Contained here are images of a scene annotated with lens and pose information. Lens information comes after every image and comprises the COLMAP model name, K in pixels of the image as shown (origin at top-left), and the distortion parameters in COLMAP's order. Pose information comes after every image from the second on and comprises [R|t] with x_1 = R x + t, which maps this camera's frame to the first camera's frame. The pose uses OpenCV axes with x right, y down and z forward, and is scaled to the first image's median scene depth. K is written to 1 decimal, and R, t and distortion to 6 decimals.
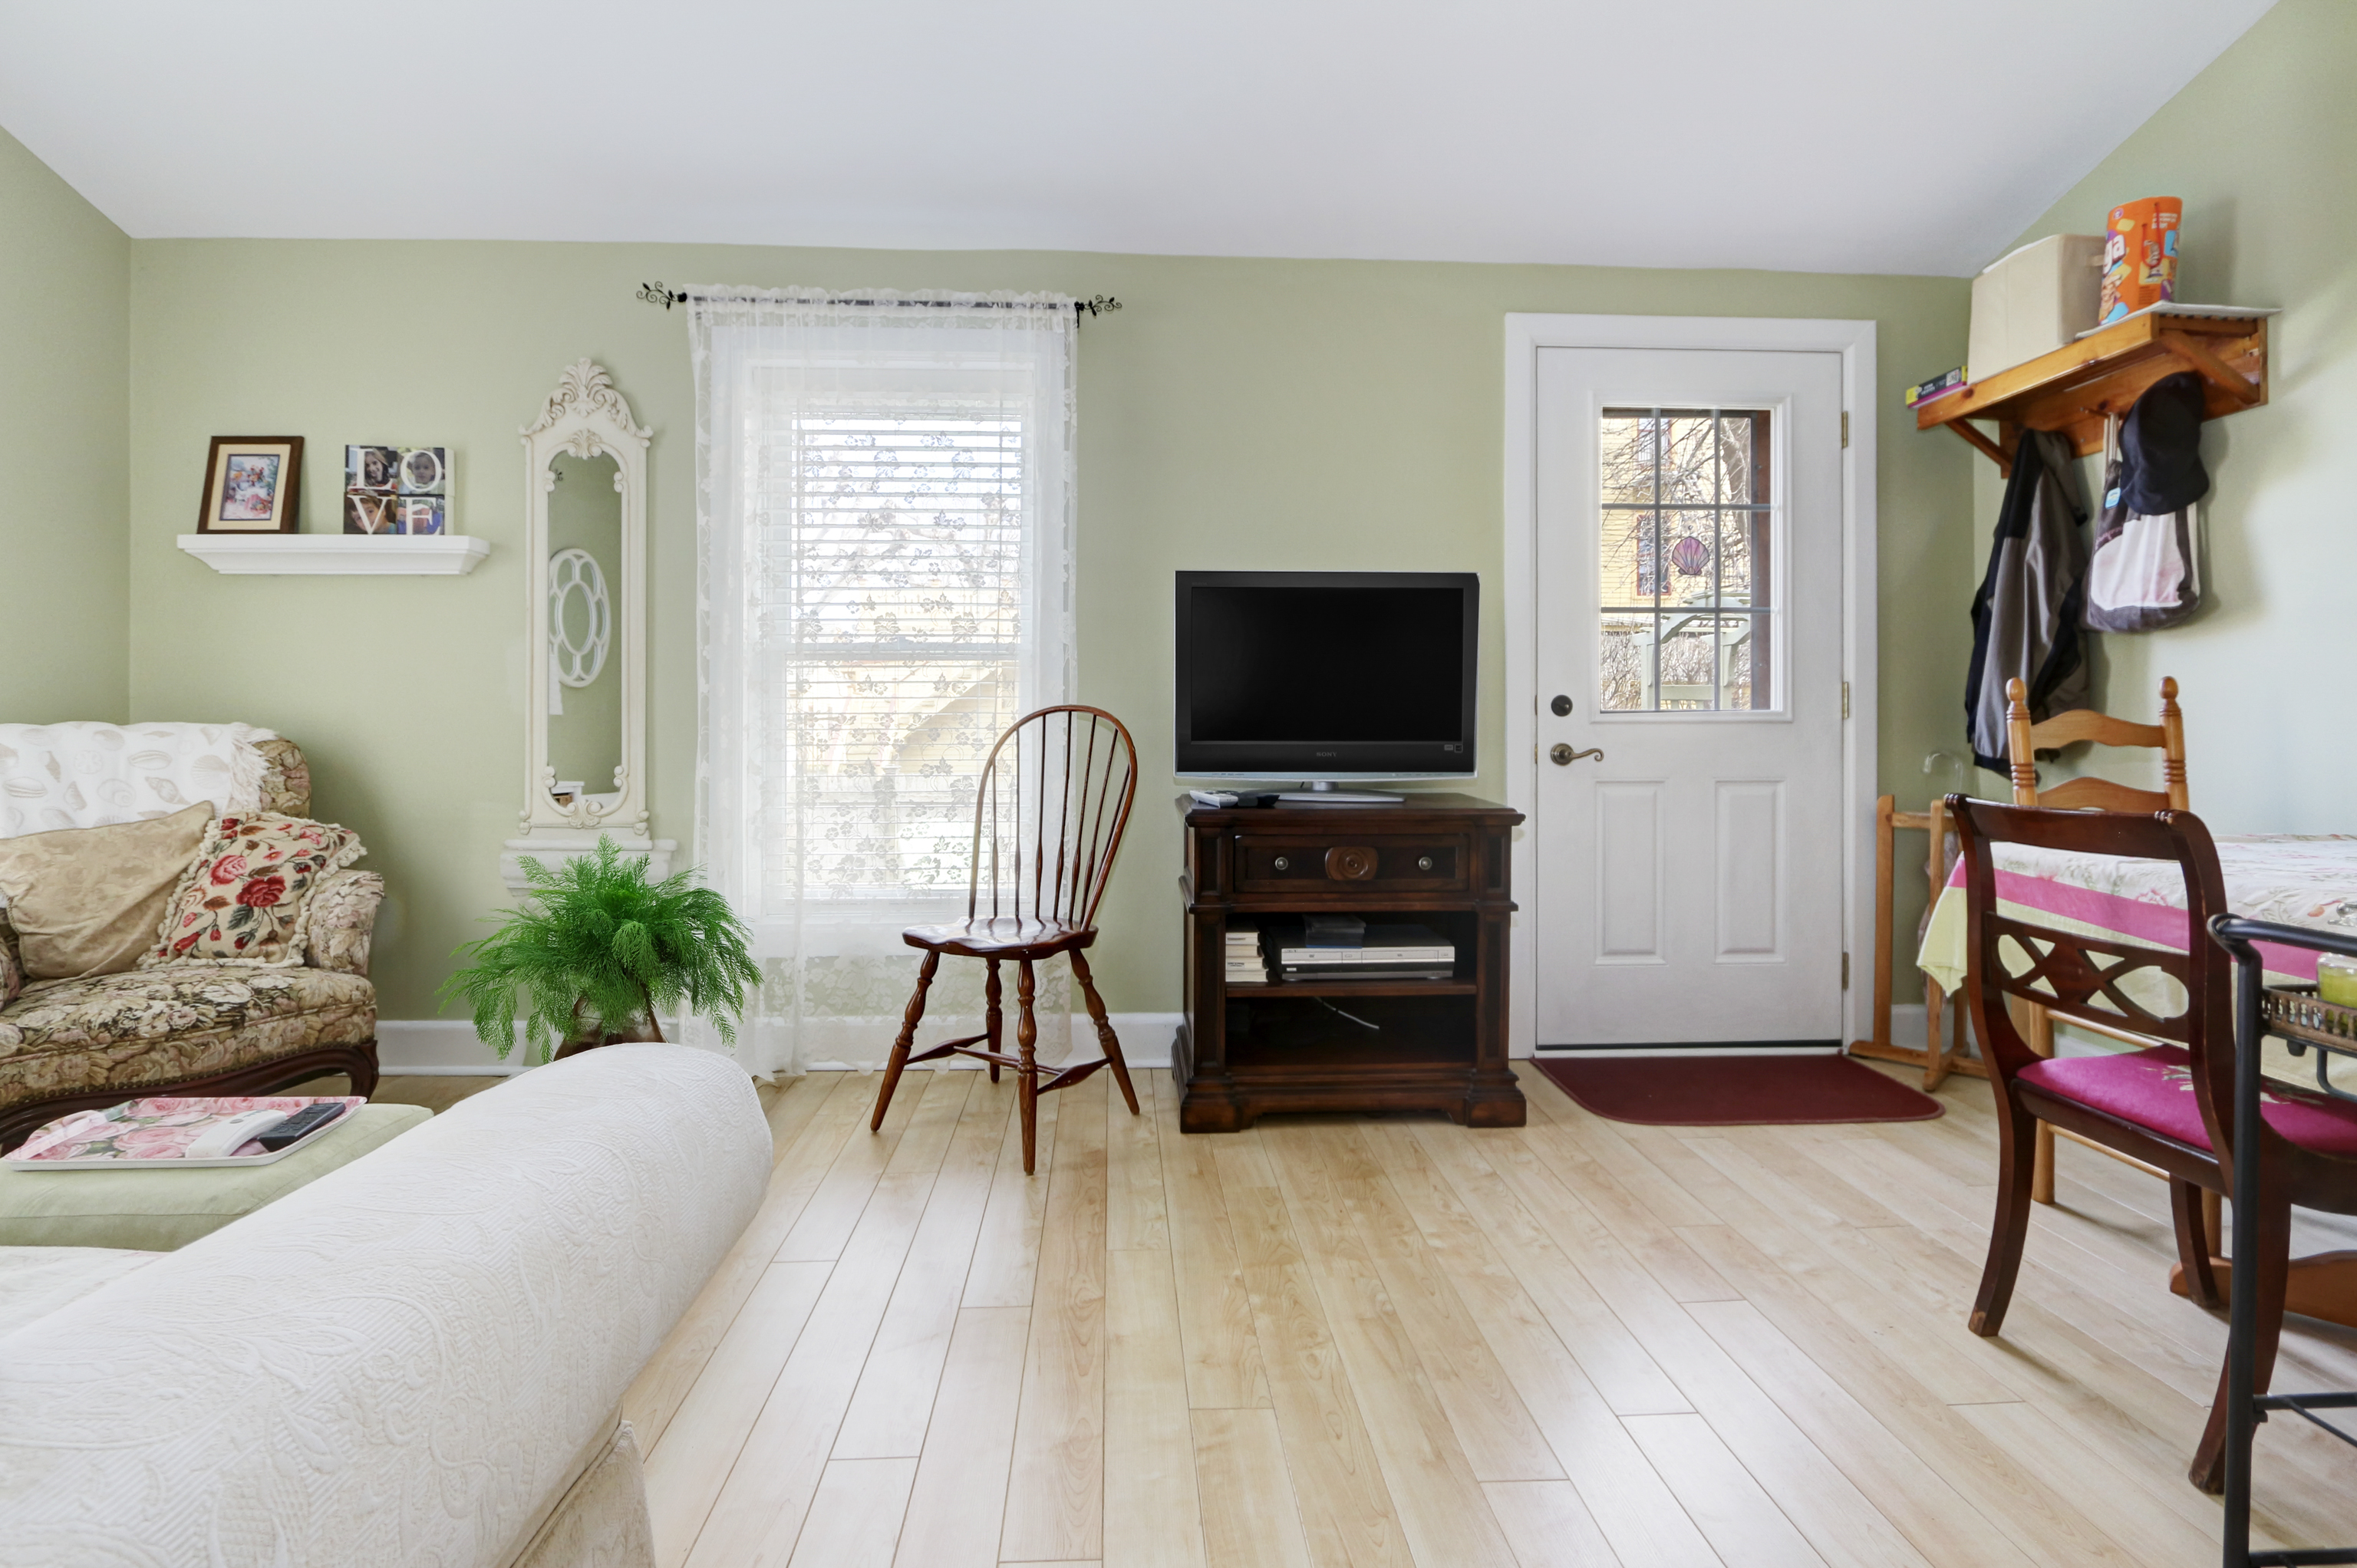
lens RADIAL K [[1113.2, 0, 1169.1], [0, 1113.2, 732.1], [0, 0, 1]] dist [-0.001258, -0.000513]
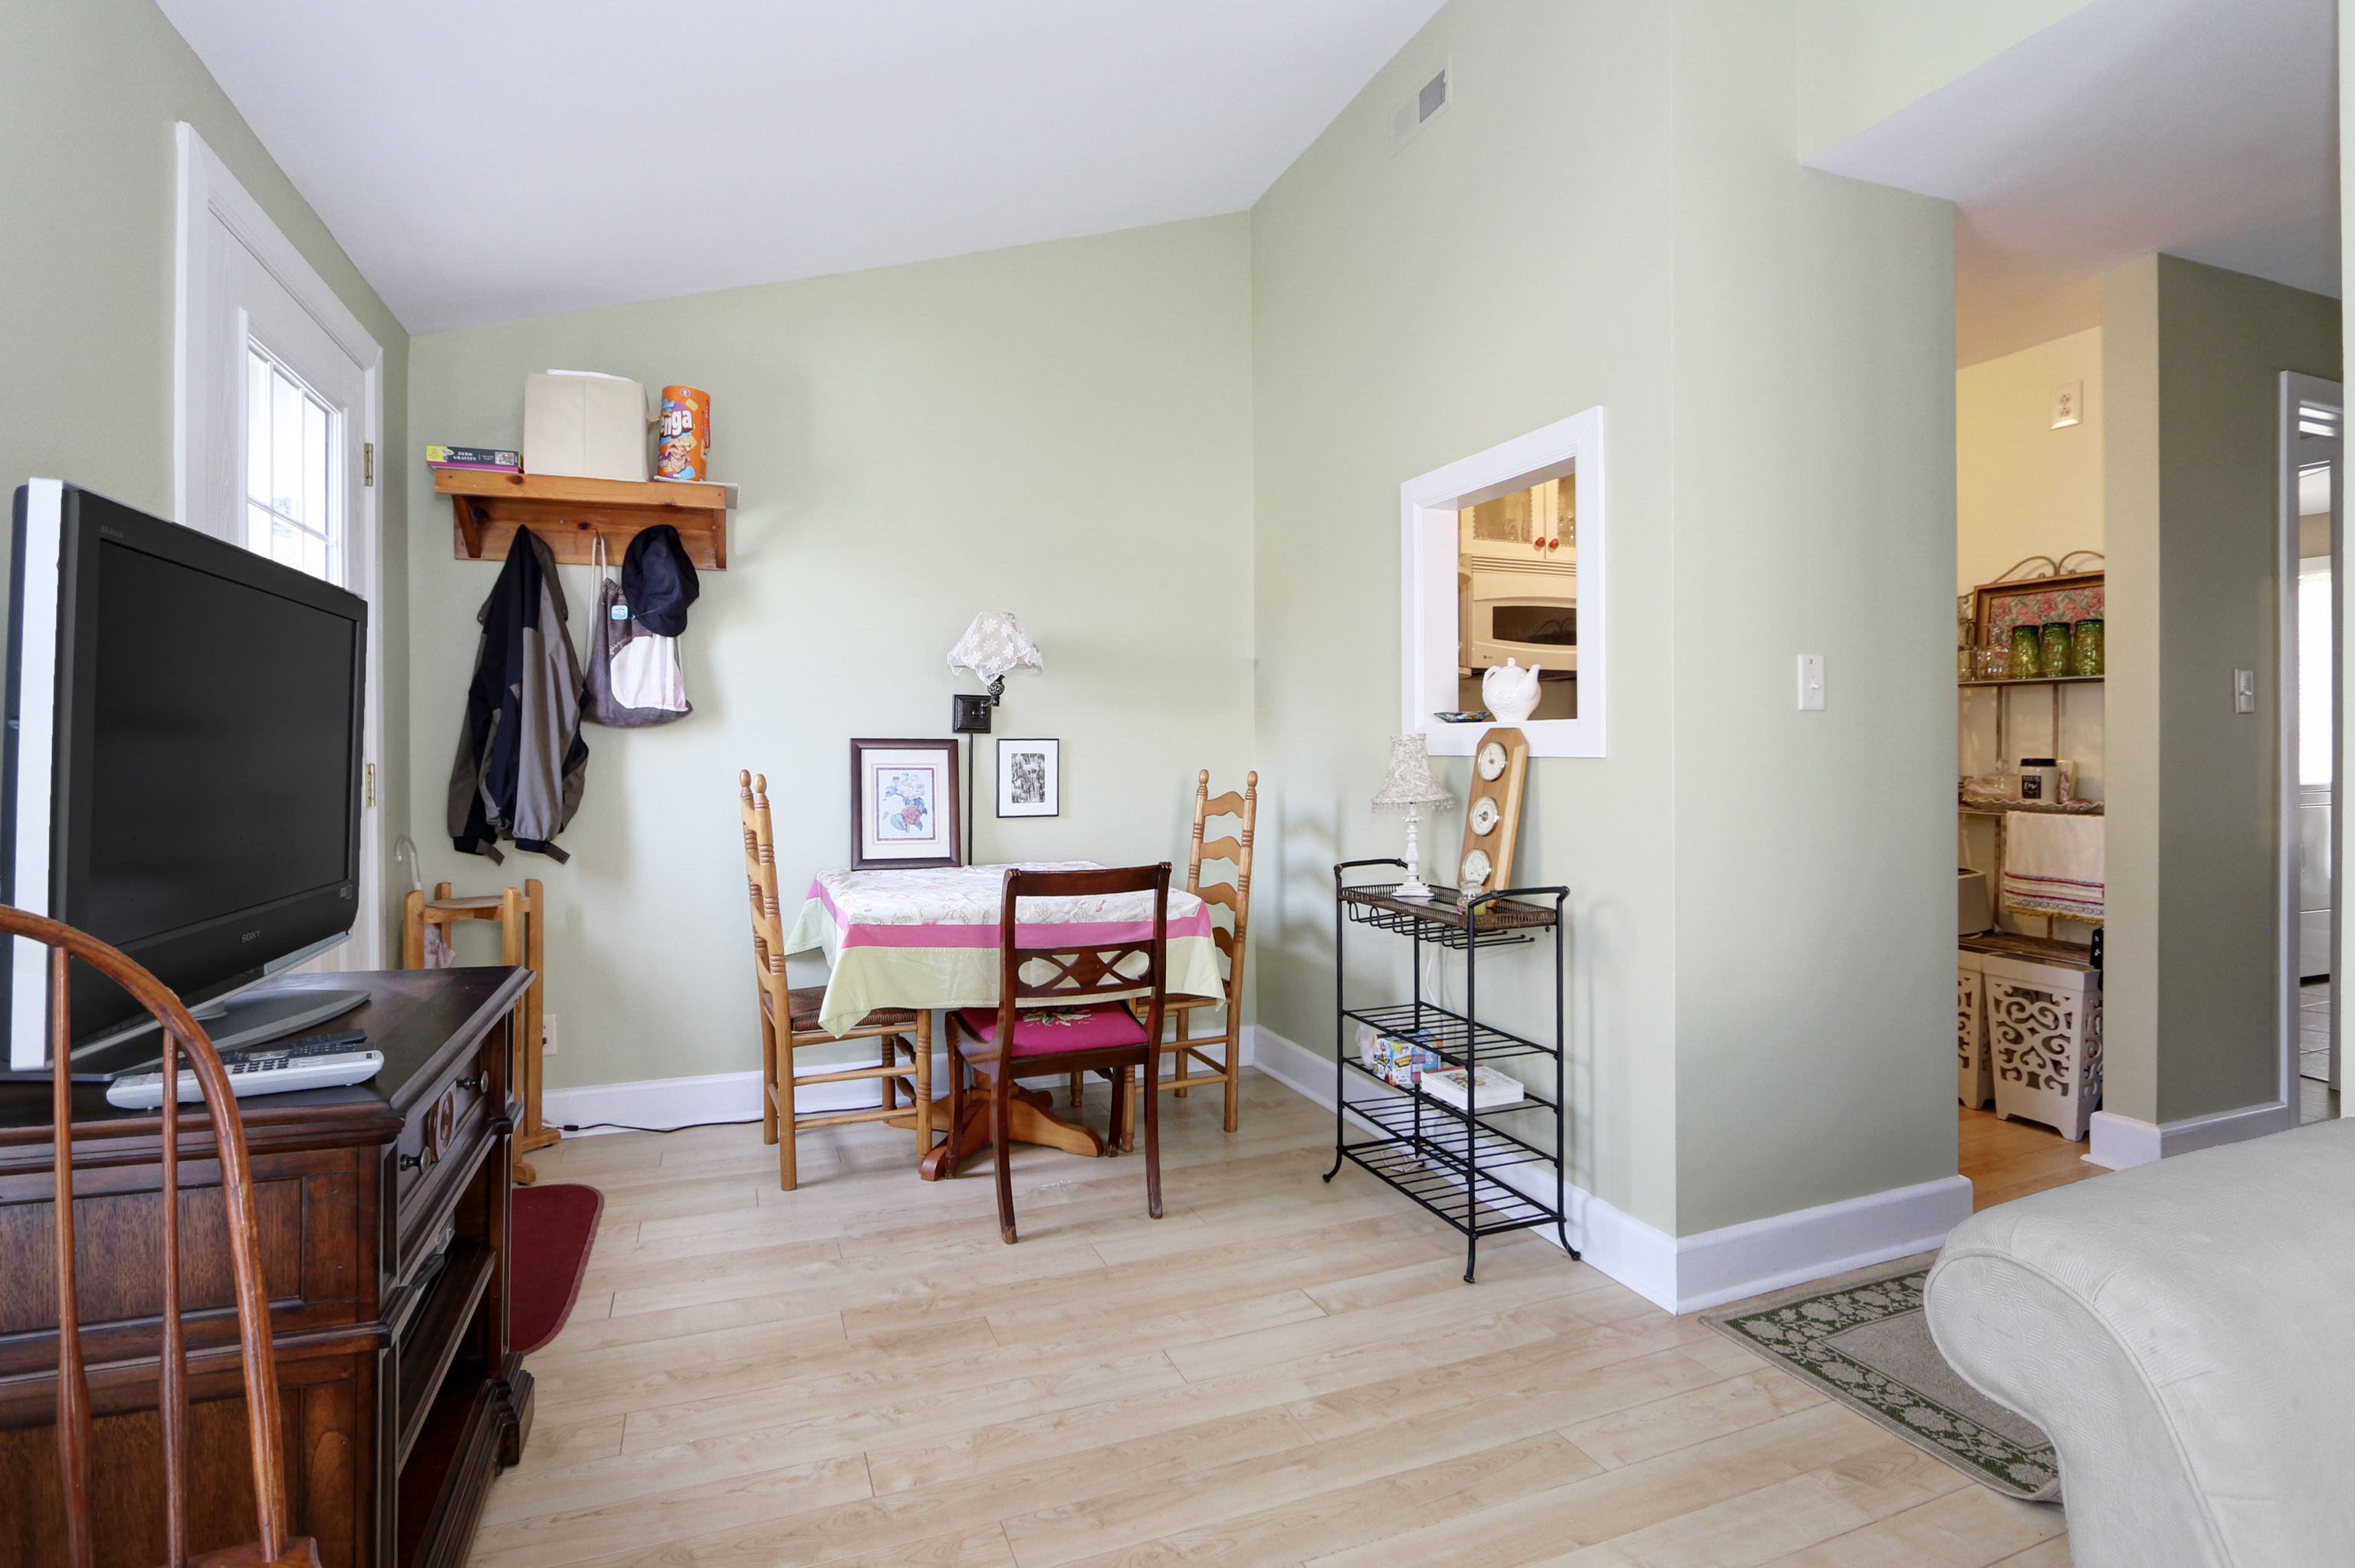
lens RADIAL K [[1121.0, 0, 1170.8], [0, 1121.0, 759.8], [0, 0, 1]] dist [-0.000291, -0.000004]
pose [[-0.316015, -0.008230, 0.948718, -0.665125], [0.005163, 0.999933, 0.010394, -0.091368], [-0.948740, 0.008183, -0.315951, 1.177789]]
